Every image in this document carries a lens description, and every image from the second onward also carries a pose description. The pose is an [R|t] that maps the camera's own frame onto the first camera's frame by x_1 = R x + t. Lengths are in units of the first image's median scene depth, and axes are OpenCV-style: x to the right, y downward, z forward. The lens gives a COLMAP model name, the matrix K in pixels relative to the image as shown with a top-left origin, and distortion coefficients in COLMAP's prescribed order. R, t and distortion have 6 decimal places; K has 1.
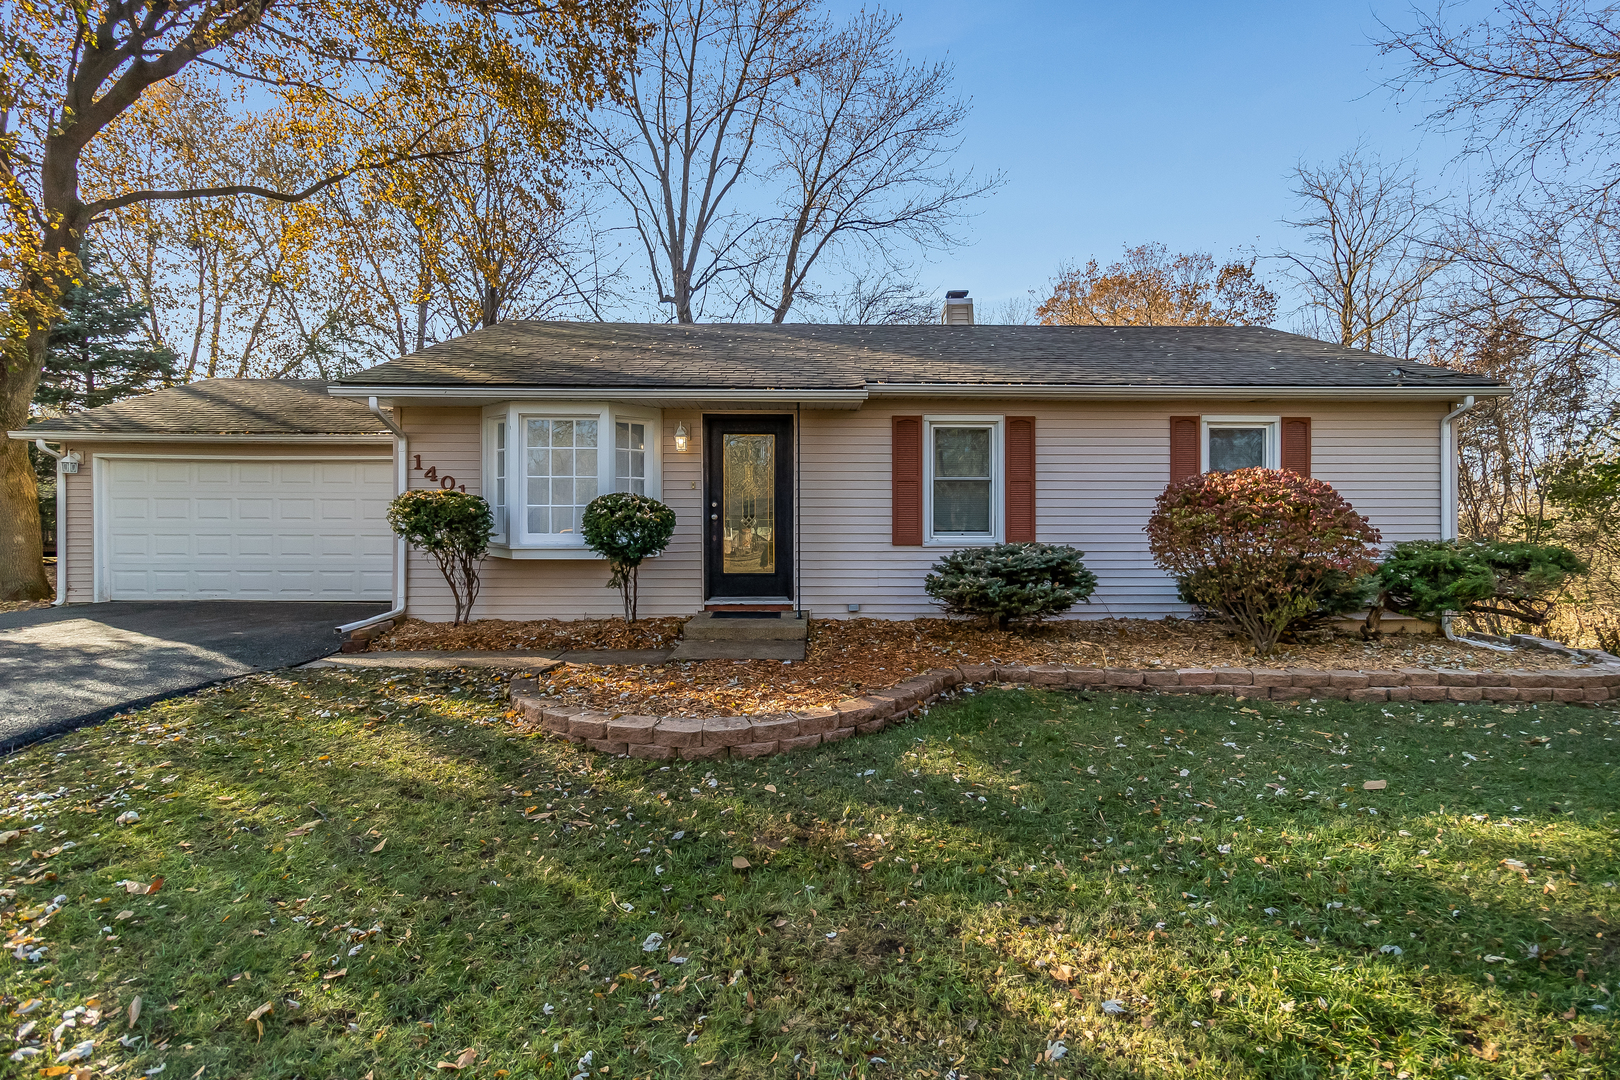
lens RADIAL K [[747.9, 0, 805.5], [0, 747.9, 543.3], [0, 0, 1]] dist [0.005554, 0.001908]
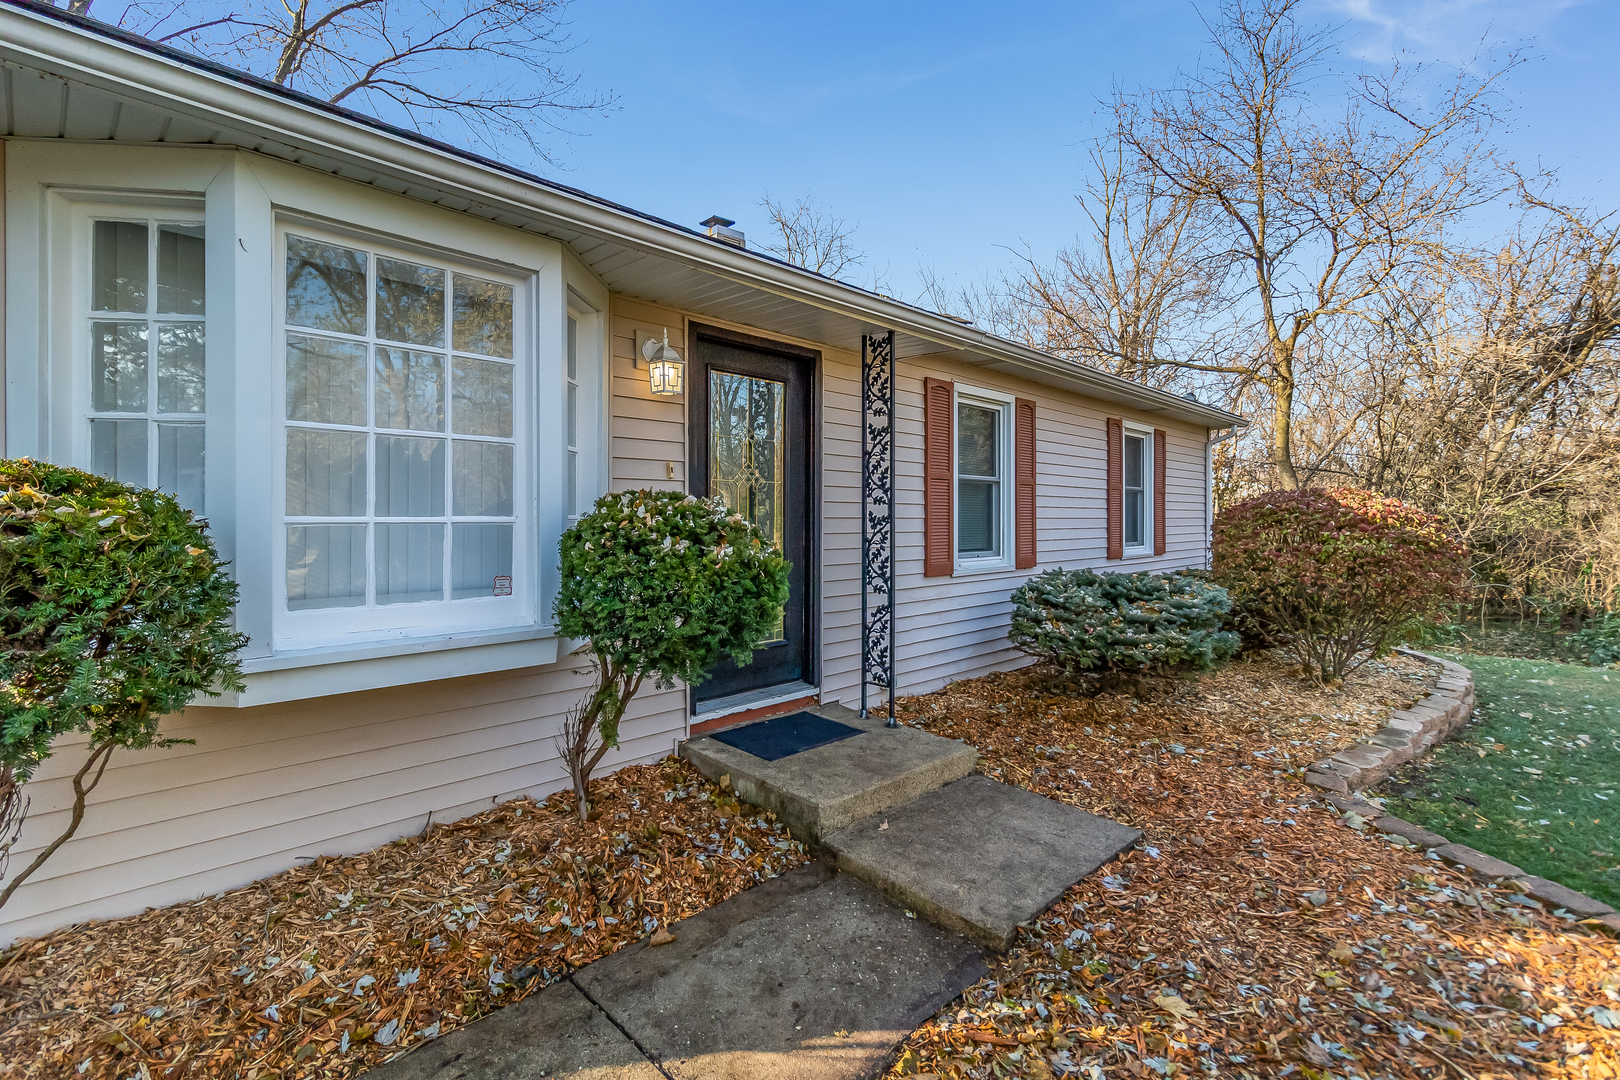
lens RADIAL K [[747.9, 0, 811.0], [0, 747.9, 527.9], [0, 0, 1]] dist [0.005554, 0.001908]
pose [[0.729178, -0.007589, 0.684282, -0.394905], [0.001277, 0.999952, 0.009729, -0.046250], [-0.684323, -0.006220, 0.729152, 0.593257]]
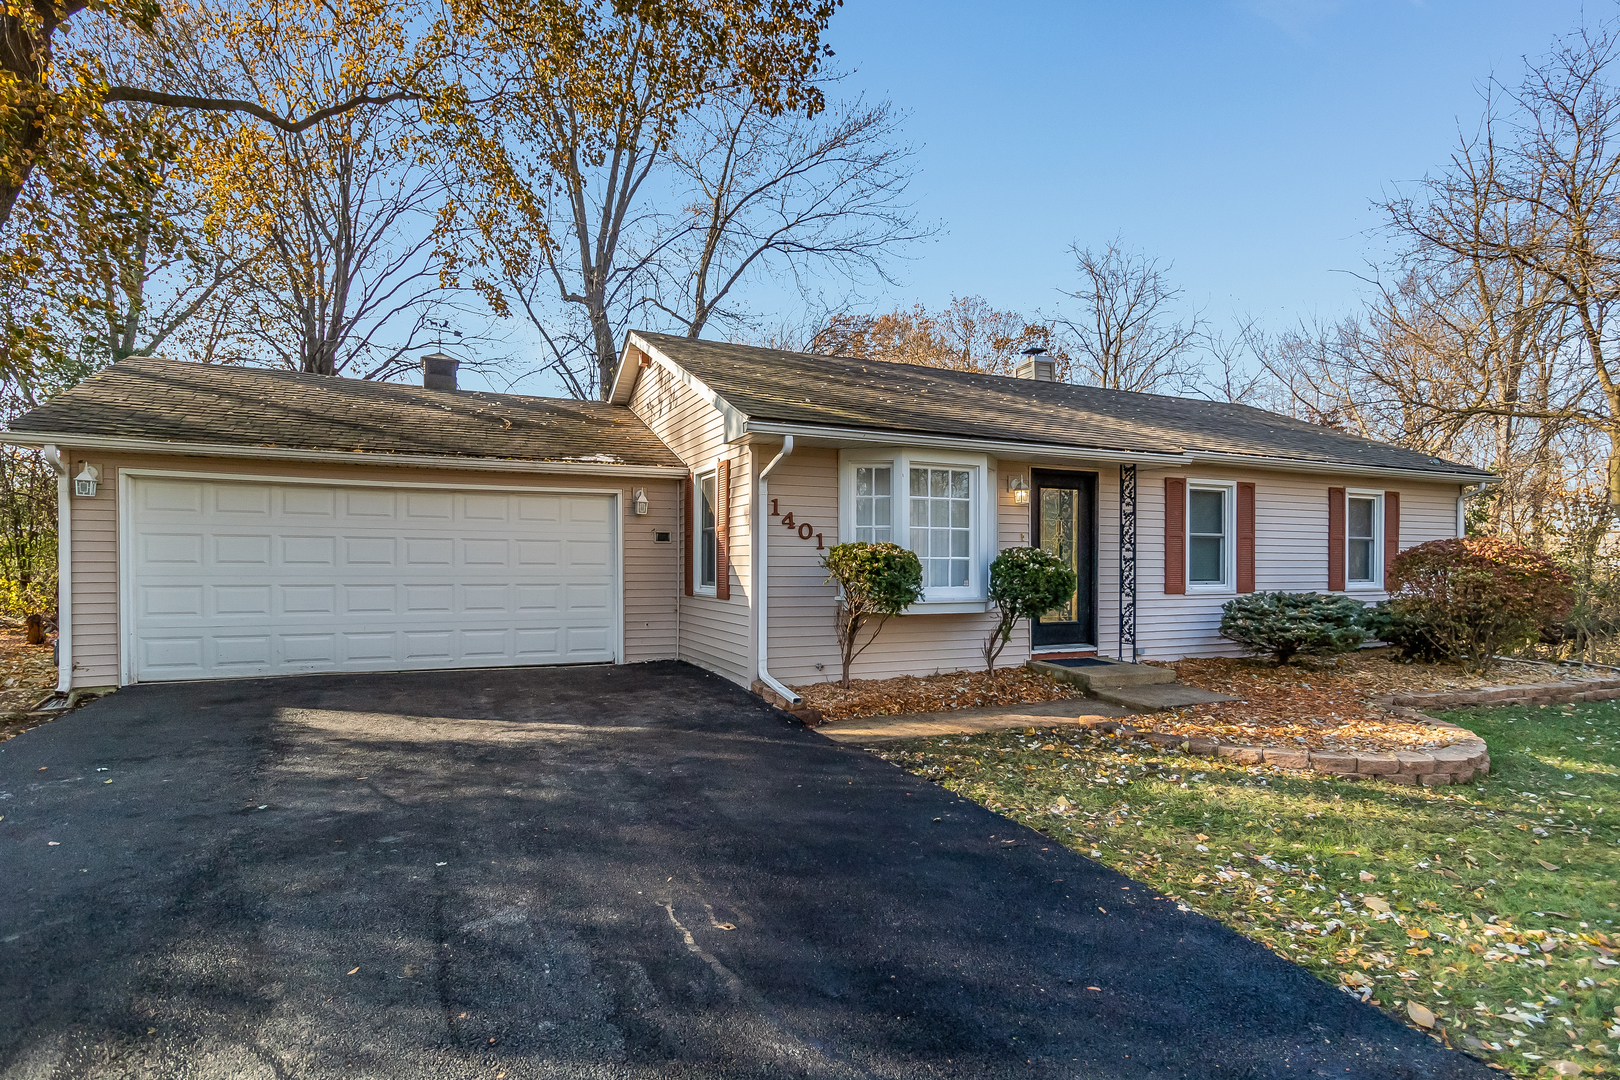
lens RADIAL K [[813.8, 0, 824.9], [0, 813.8, 584.2], [0, 0, 1]] dist [0.000027, -0.001130]
pose [[0.921821, -0.006541, 0.387561, -0.811796], [0.002004, 0.999925, 0.012110, -0.027390], [-0.387611, -0.010387, 0.921764, 0.082358]]
